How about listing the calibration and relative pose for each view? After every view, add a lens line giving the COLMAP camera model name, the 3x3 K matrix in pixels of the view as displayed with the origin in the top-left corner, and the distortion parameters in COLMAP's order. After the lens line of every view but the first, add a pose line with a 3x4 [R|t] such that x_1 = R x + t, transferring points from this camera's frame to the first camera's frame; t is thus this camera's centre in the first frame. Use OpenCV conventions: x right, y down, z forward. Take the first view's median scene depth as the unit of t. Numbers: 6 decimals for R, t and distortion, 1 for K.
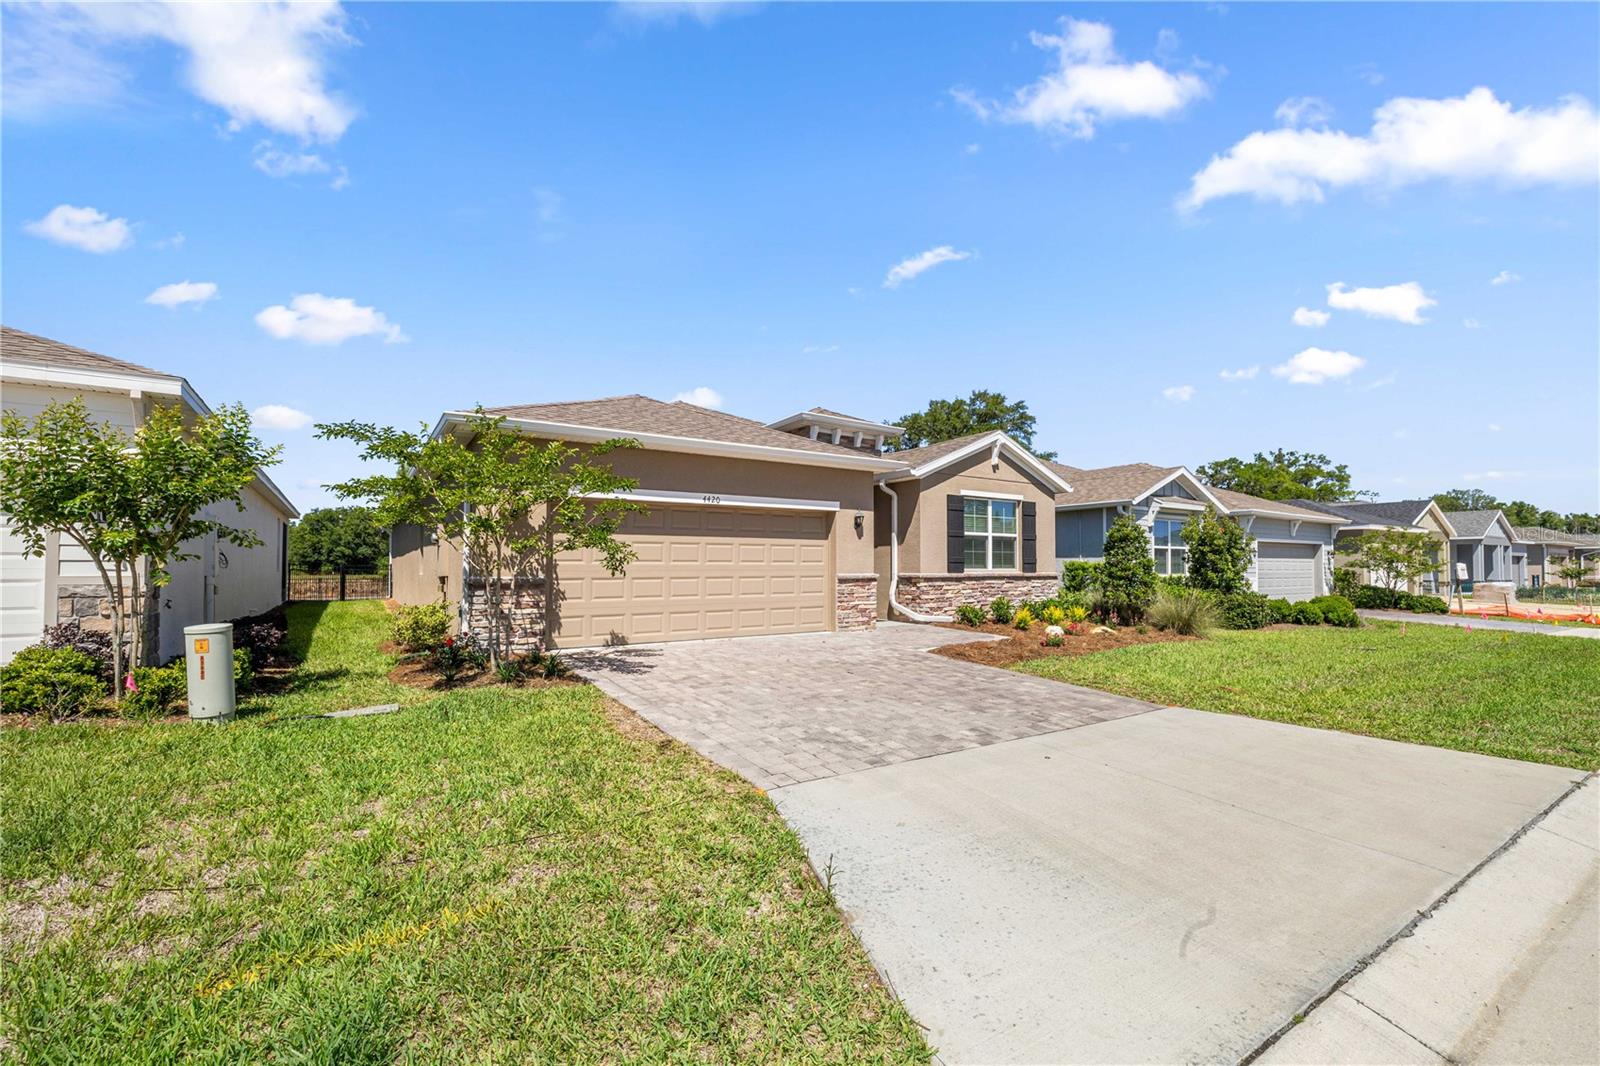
lens RADIAL K [[690.0, 0, 800.0], [0, 690.0, 533.0], [0, 0, 1]] dist [-0.000523, -0.000148]
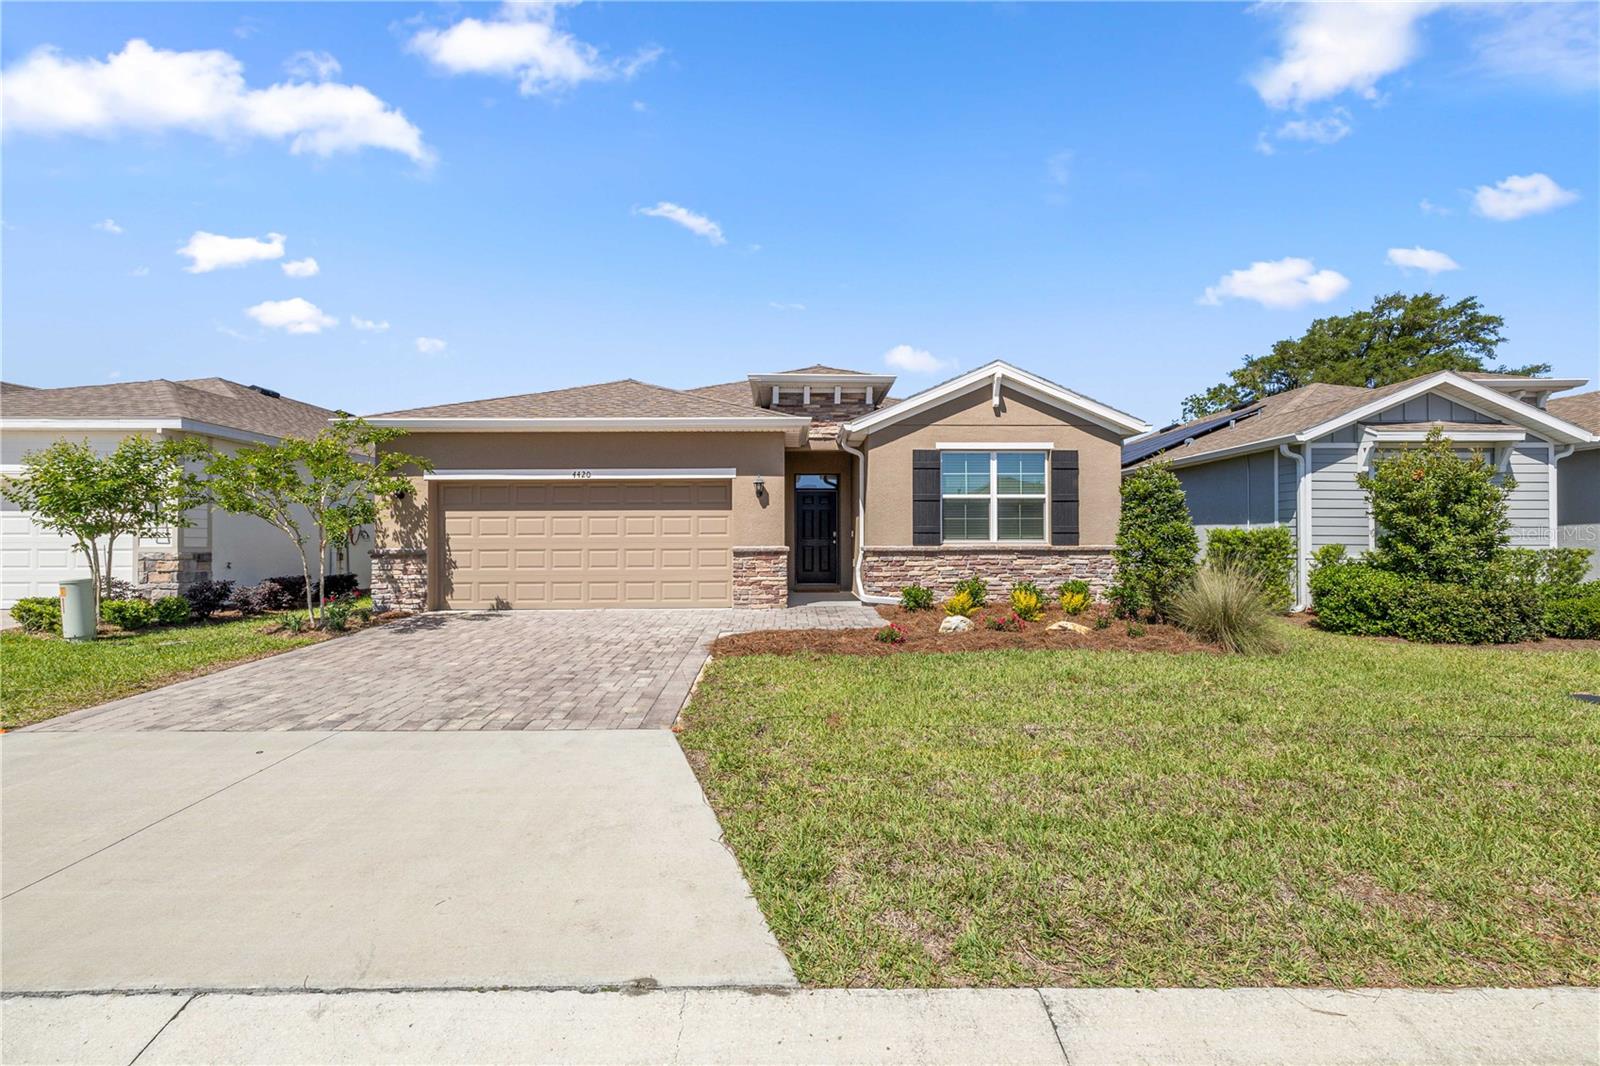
lens RADIAL K [[671.3, 0, 795.7], [0, 671.3, 534.8], [0, 0, 1]] dist [-0.001513, -0.000335]
pose [[0.838284, -0.007239, -0.545186, 0.536294], [0.031007, 0.998927, 0.034412, 0.013262], [0.544352, -0.045752, 0.837608, 0.255596]]
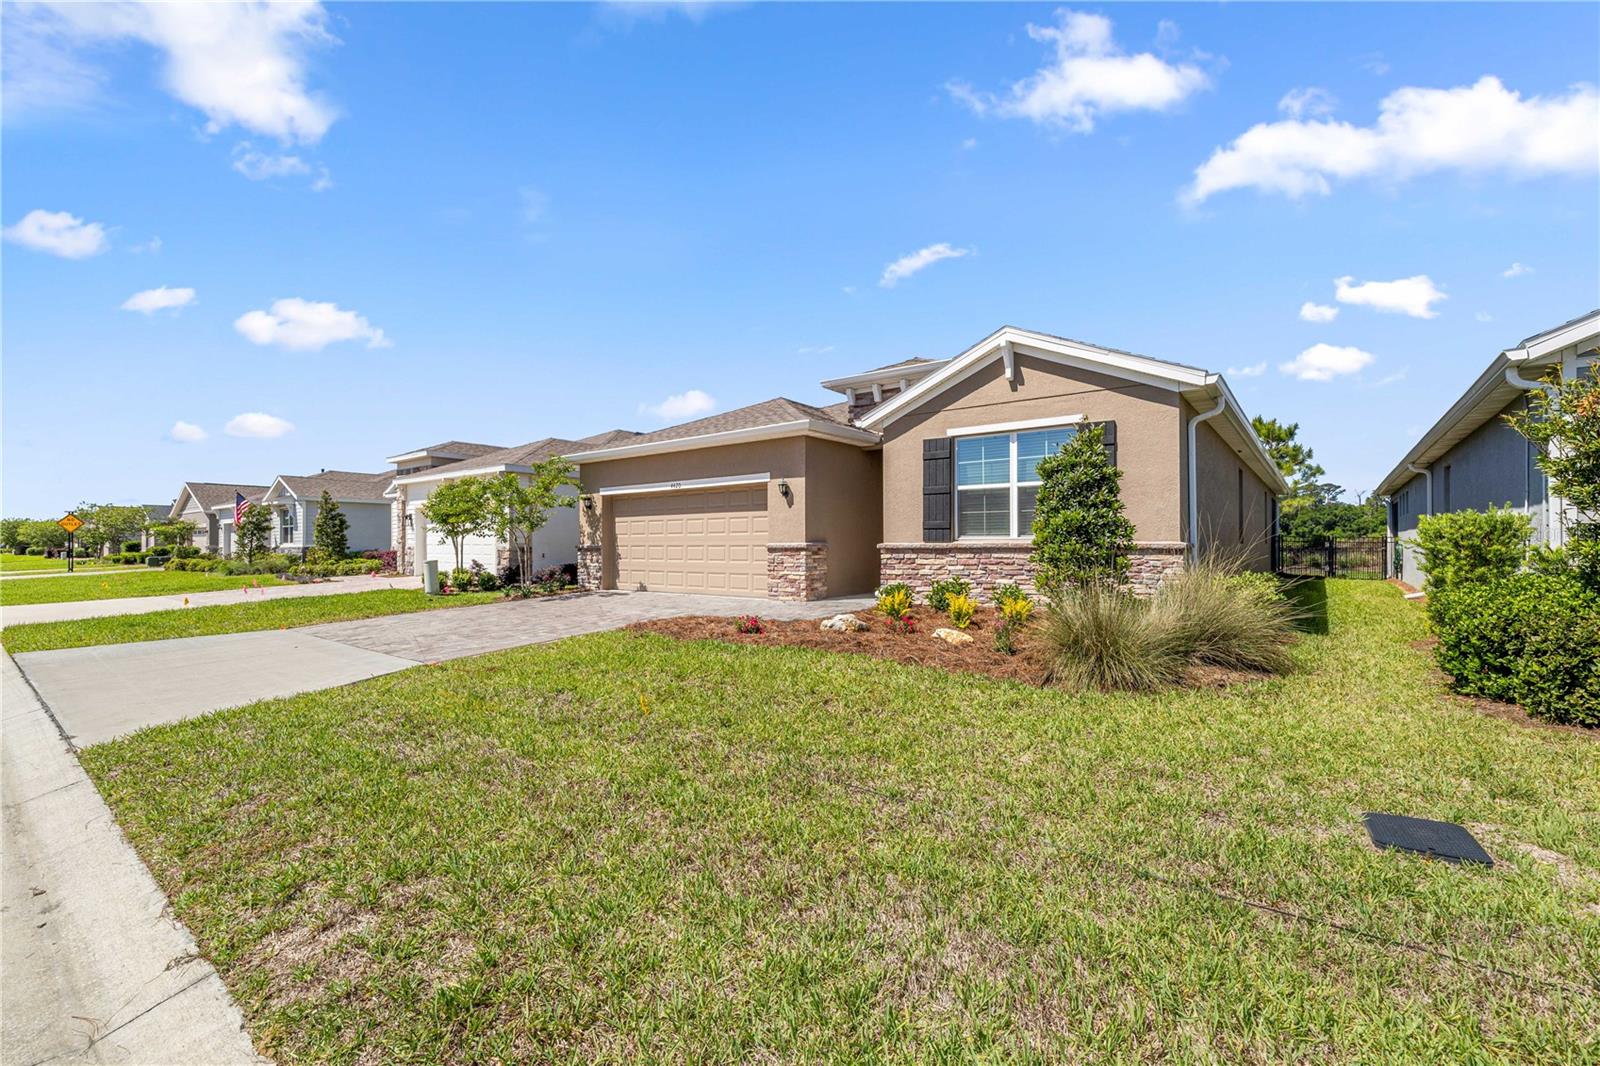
lens RADIAL K [[671.3, 0, 795.7], [0, 671.3, 534.8], [0, 0, 1]] dist [-0.001513, -0.000335]
pose [[0.310686, -0.014153, -0.950407, 0.884298], [0.050998, 0.998697, 0.001799, 0.041082], [0.949143, -0.049028, 0.311003, 0.636414]]
